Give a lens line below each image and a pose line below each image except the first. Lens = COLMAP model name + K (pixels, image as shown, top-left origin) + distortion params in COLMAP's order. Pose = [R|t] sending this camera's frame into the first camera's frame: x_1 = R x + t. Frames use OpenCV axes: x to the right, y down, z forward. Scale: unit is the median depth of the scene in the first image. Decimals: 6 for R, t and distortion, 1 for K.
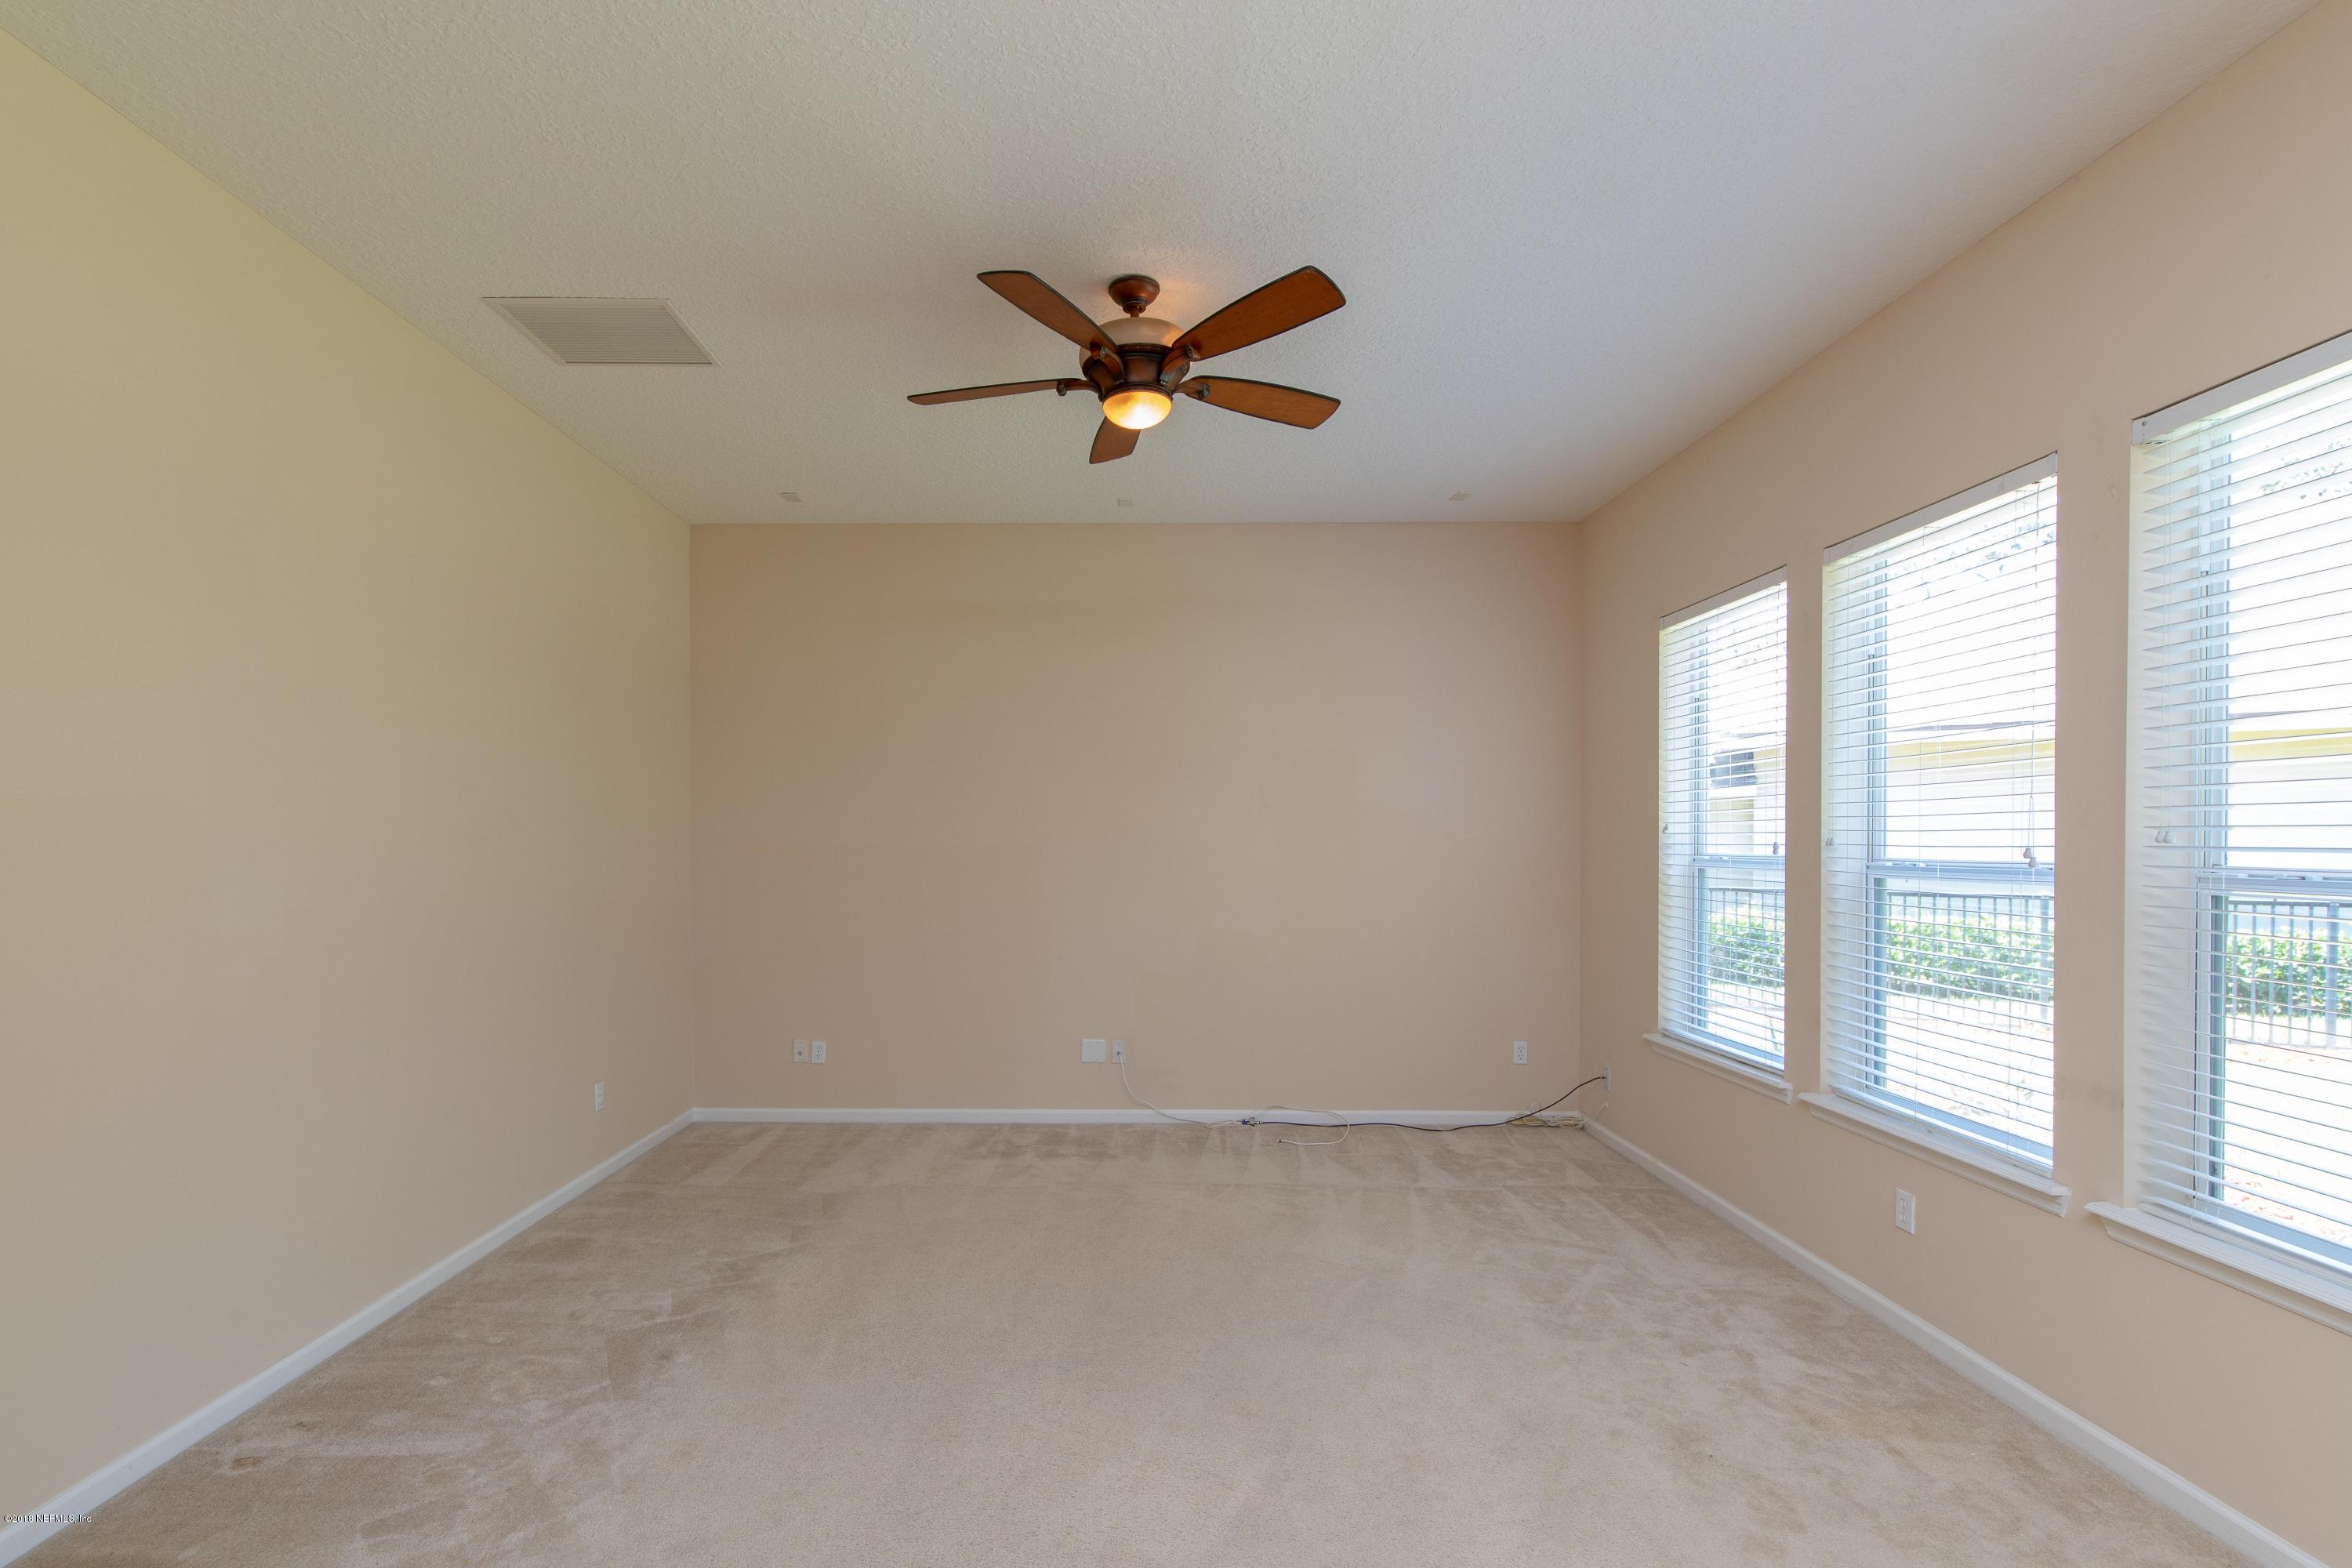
lens RADIAL K [[1029.9, 0, 1116.7], [0, 1029.9, 837.2], [0, 0, 1]] dist [-0.000123, -0.000194]
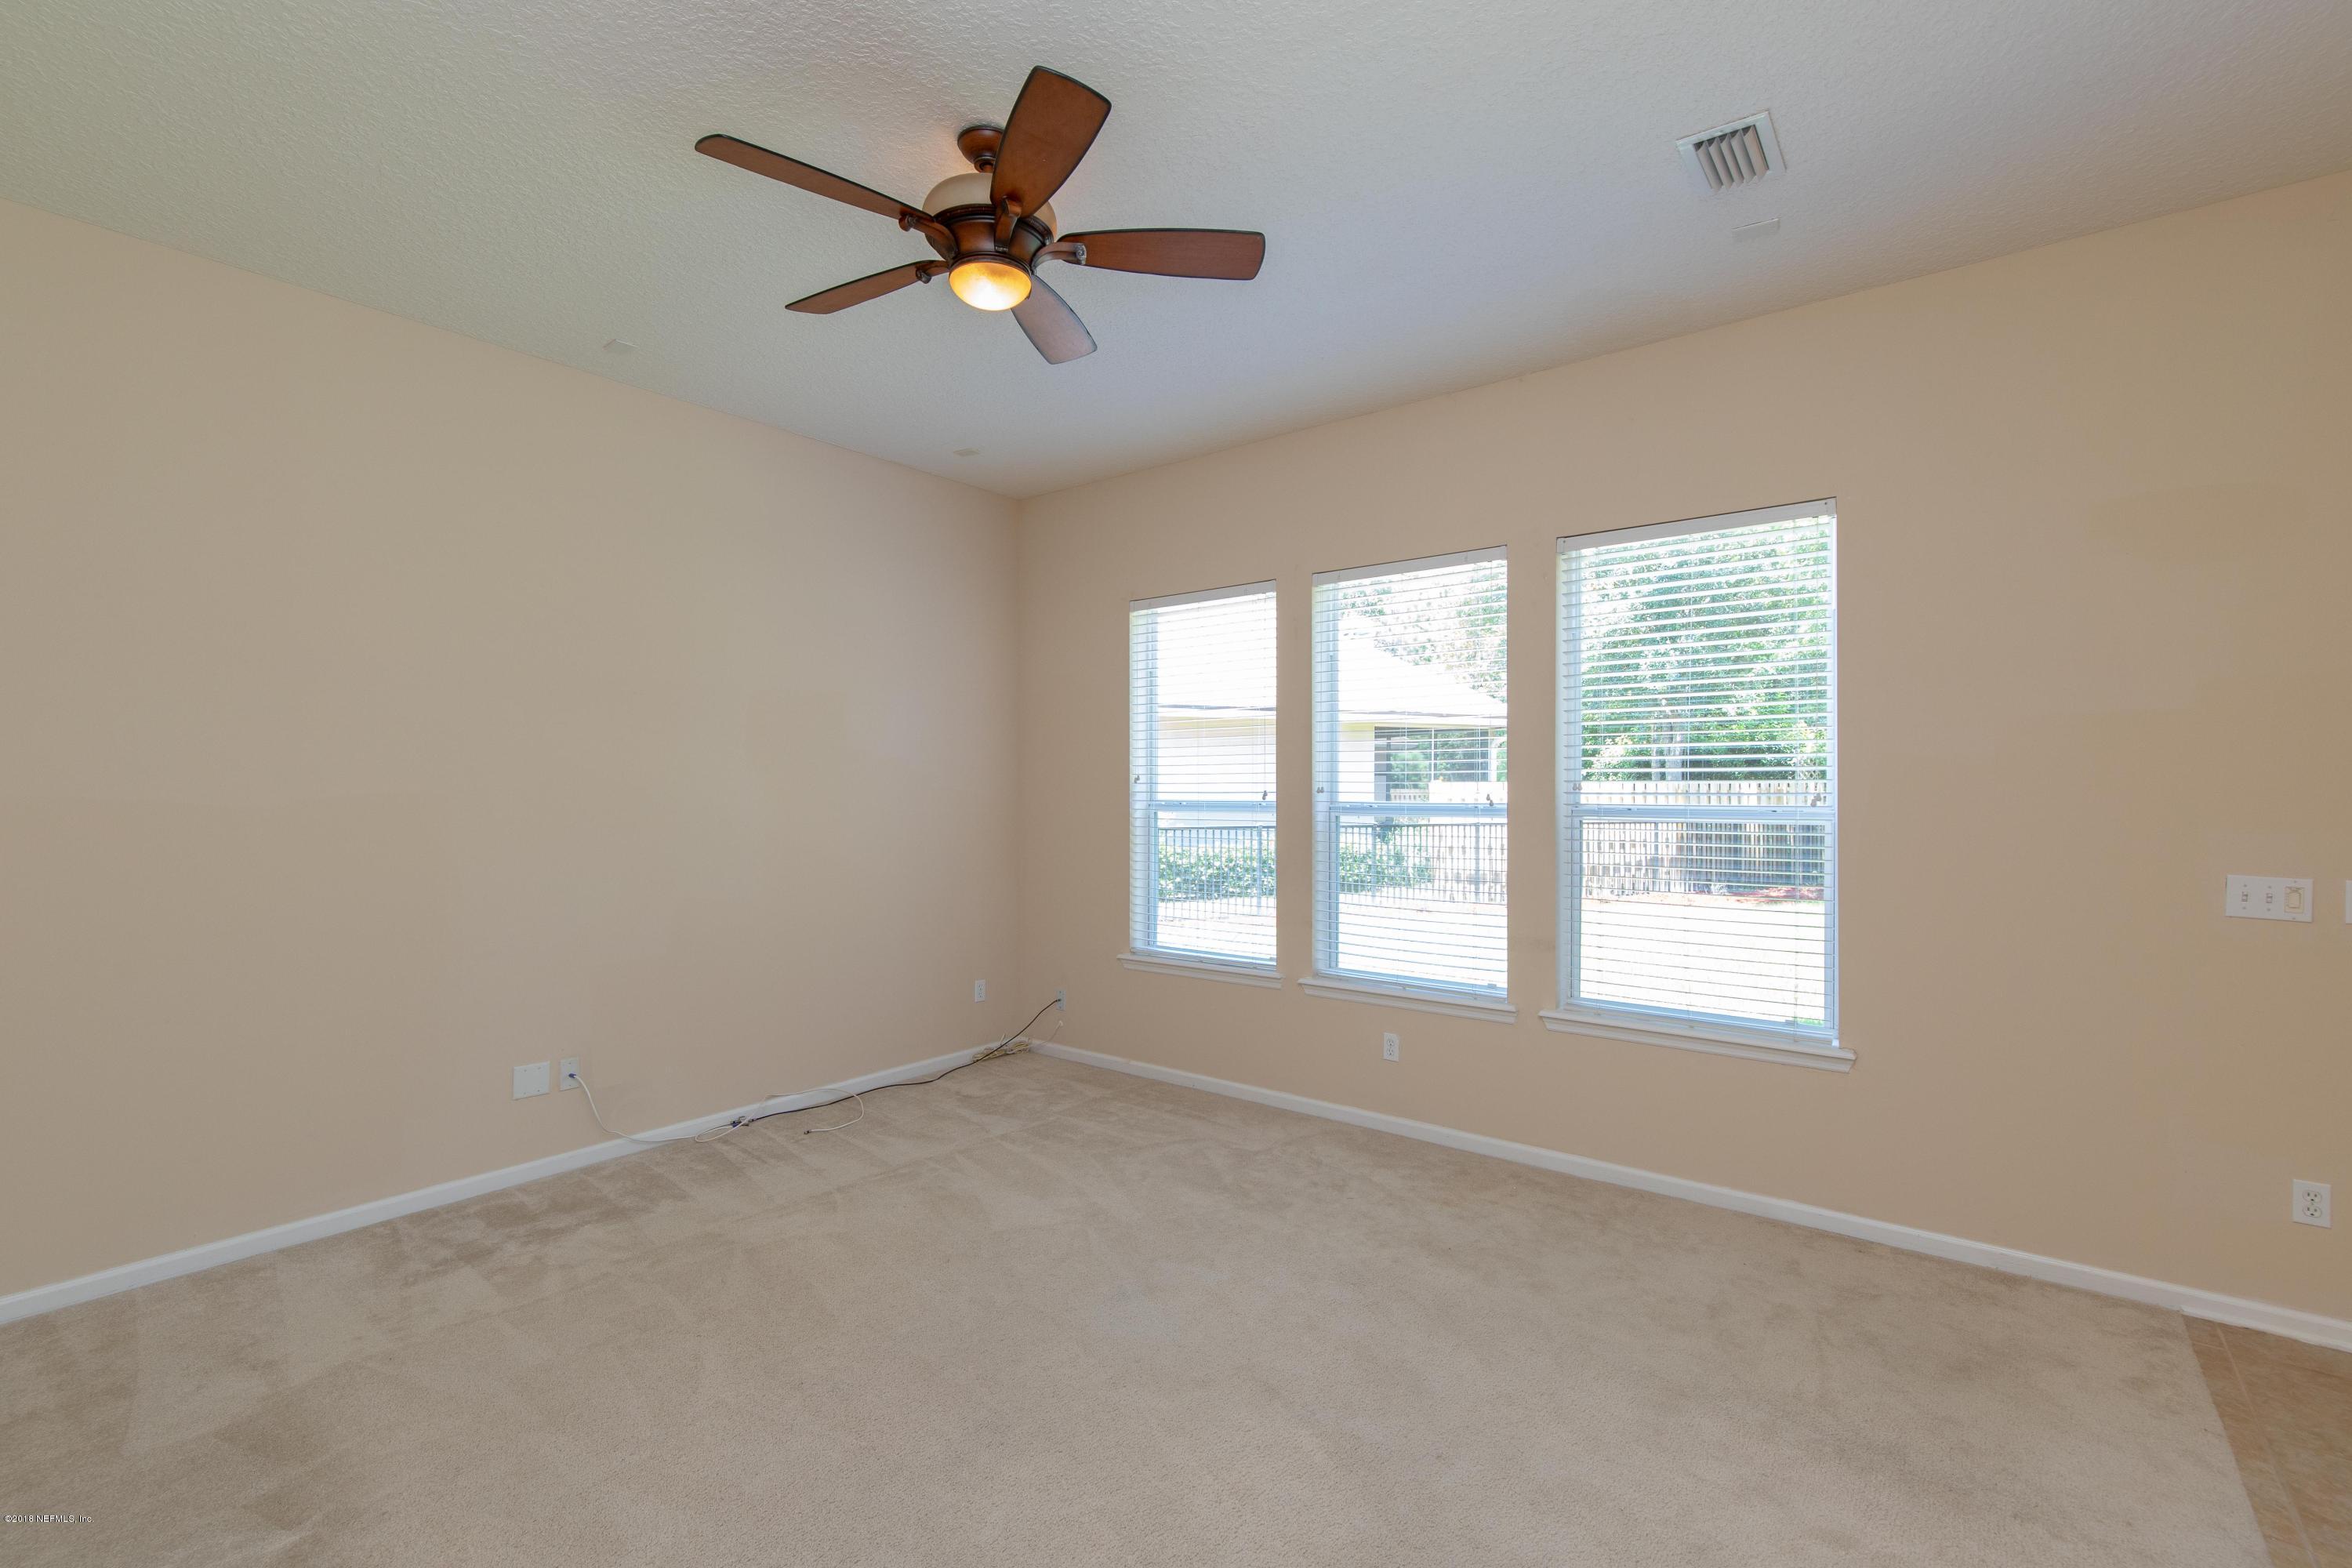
lens RADIAL K [[1036.5, 0, 1098.3], [0, 1036.5, 784.8], [0, 0, 1]] dist [0.001208, -0.000127]
pose [[0.629128, -0.000350, 0.777302, -0.404187], [0.000856, 1.000000, -0.000242, -0.001542], [-0.777301, 0.000817, 0.629128, 0.269975]]
